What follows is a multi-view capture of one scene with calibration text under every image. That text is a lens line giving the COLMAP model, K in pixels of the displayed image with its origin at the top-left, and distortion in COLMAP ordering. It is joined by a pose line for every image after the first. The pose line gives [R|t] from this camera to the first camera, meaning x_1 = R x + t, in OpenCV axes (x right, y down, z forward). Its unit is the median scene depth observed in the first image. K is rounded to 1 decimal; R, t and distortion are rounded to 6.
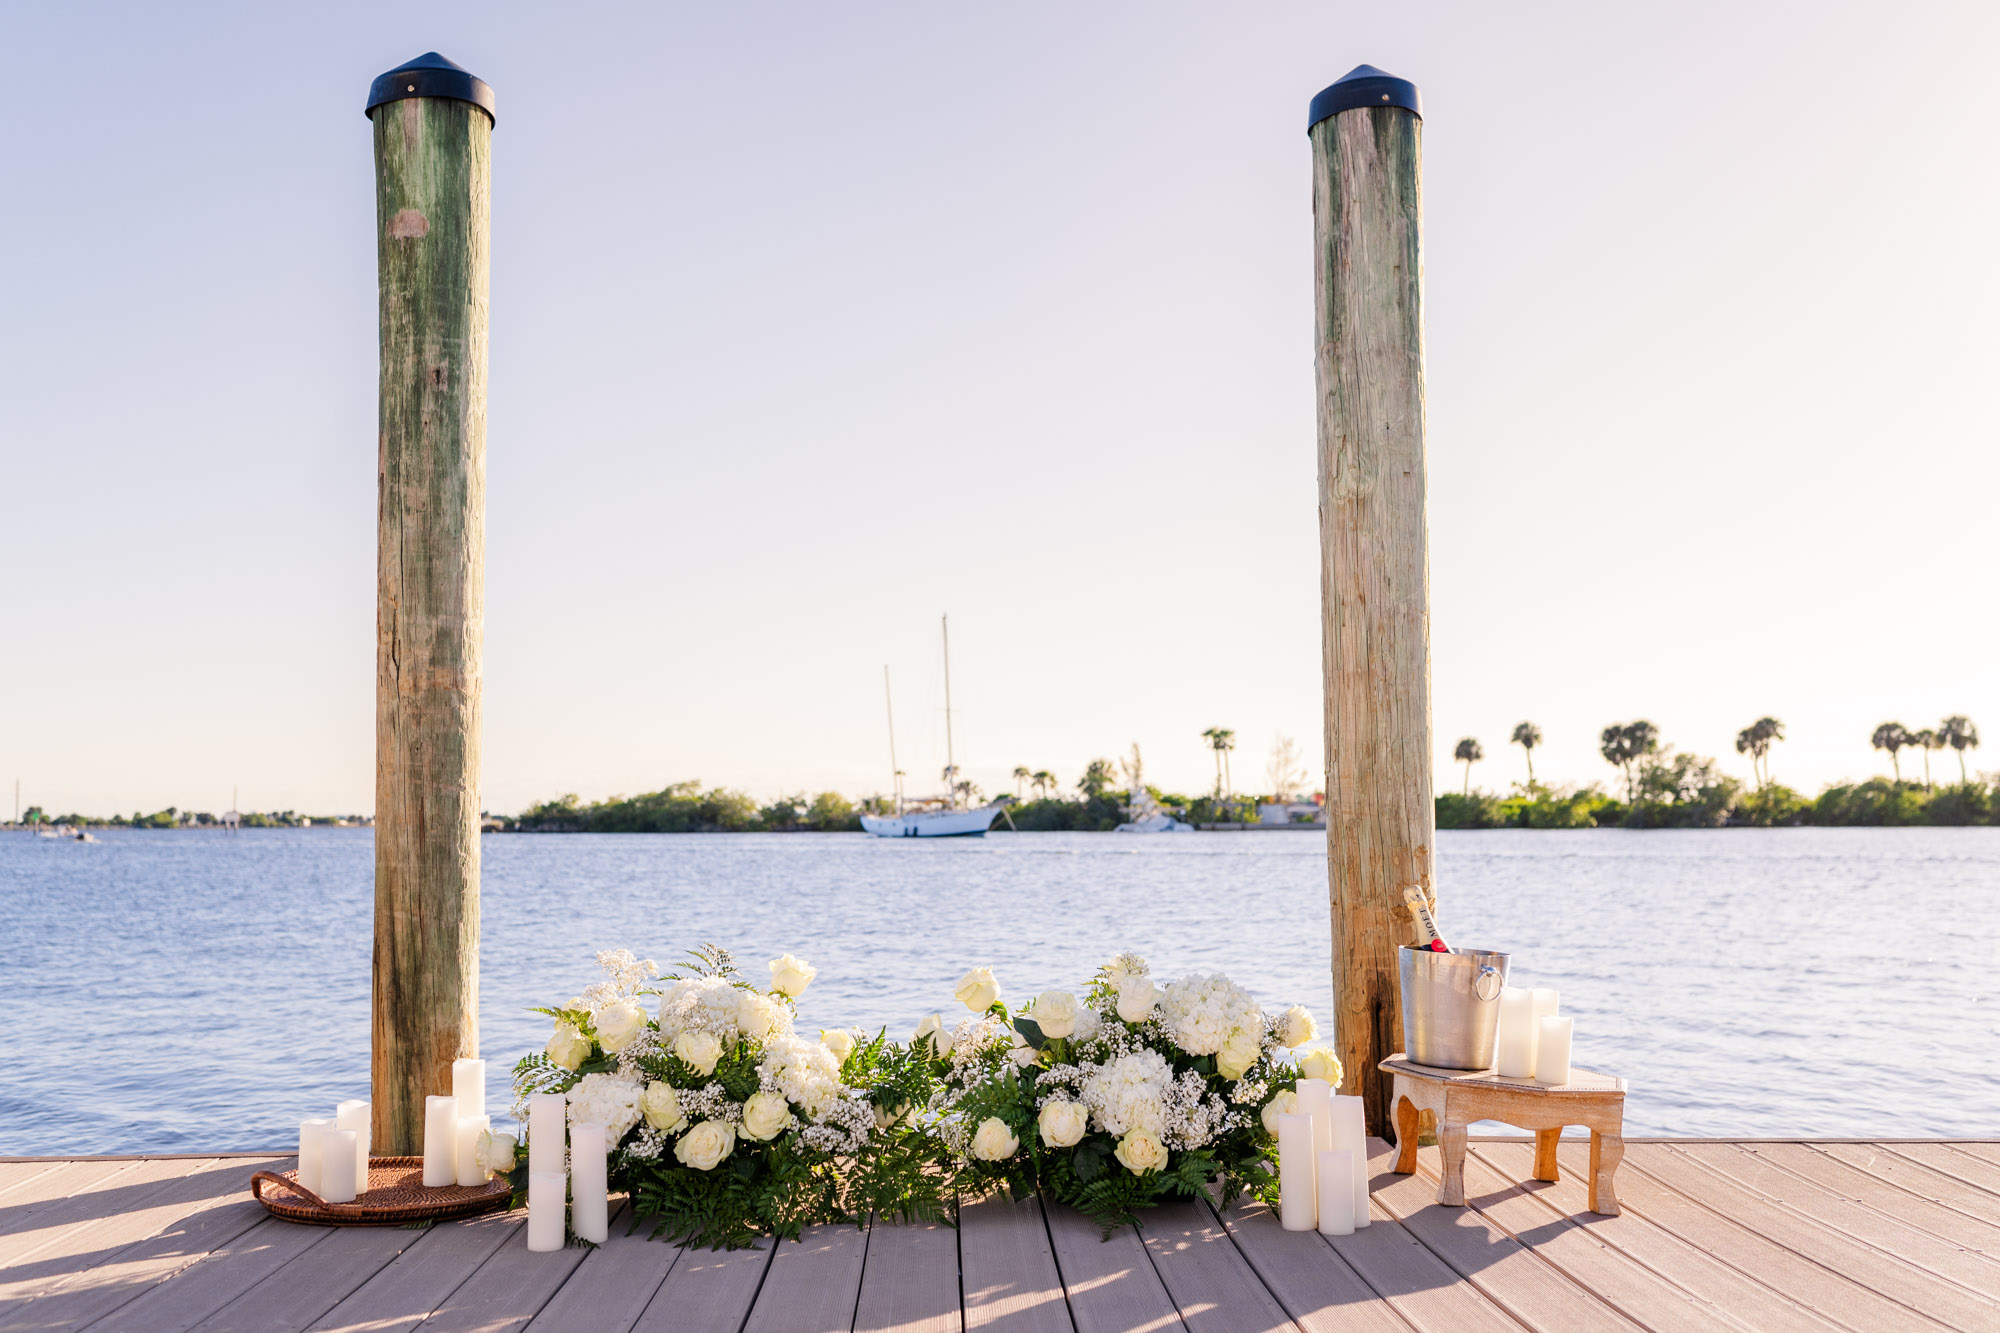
lens RADIAL K [[1681.3, 0, 992.3], [0, 1681.3, 767.5], [0, 0, 1]] dist [0.003113, 0.010281]
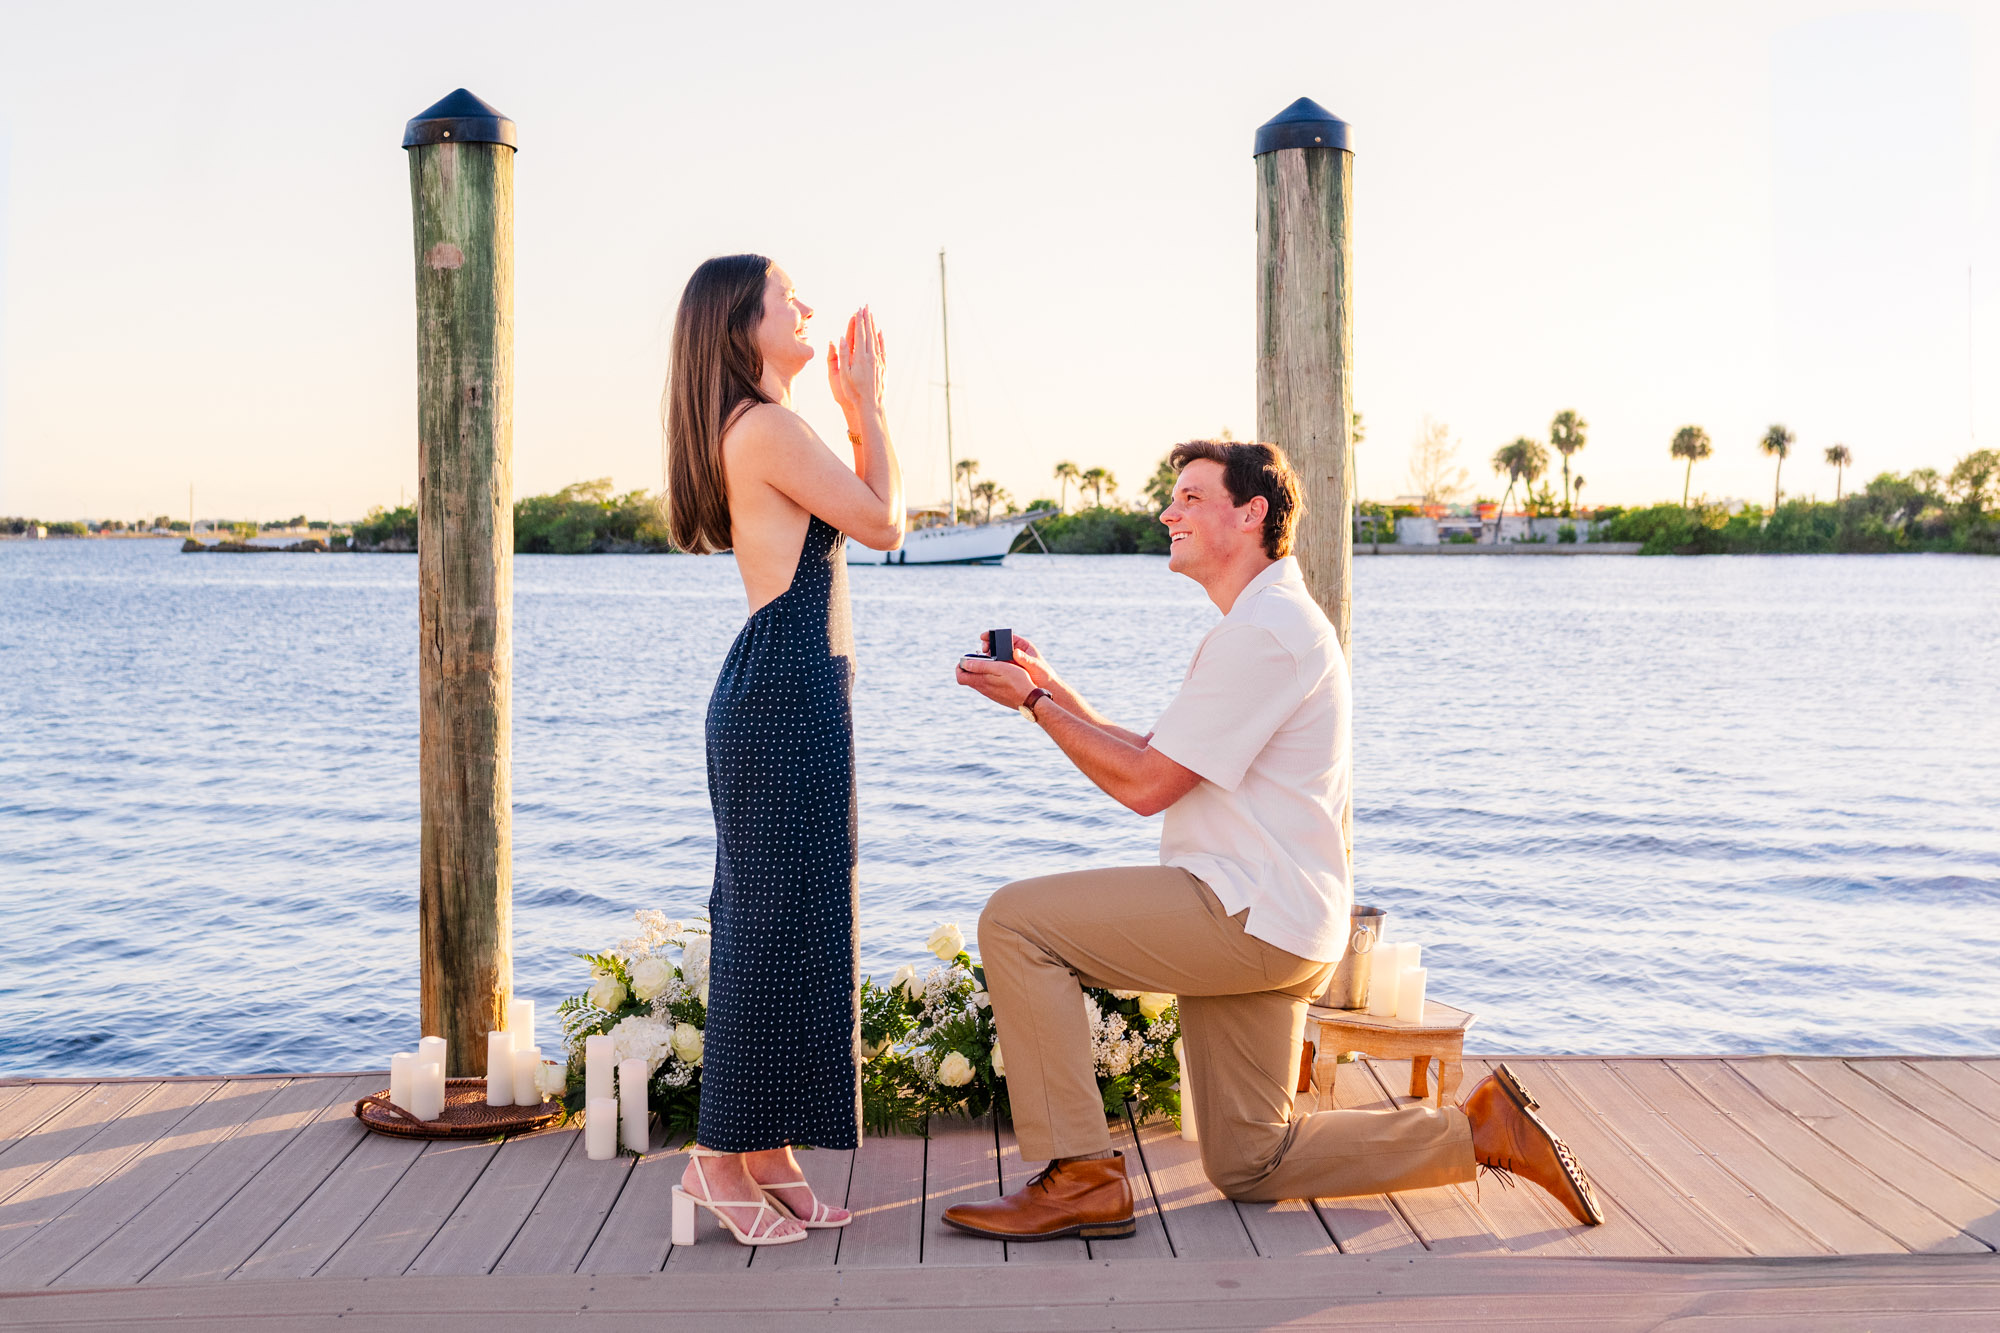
lens RADIAL K [[2814.0, 0, 1157.8], [0, 2814.0, 472.9], [0, 0, 1]] dist [0.002915, 0.000000]
pose [[0.999374, 0.004654, 0.035069, 0.064774], [-0.006356, 0.998798, 0.048594, -0.276697], [-0.034800, -0.048787, 0.998203, -0.915493]]
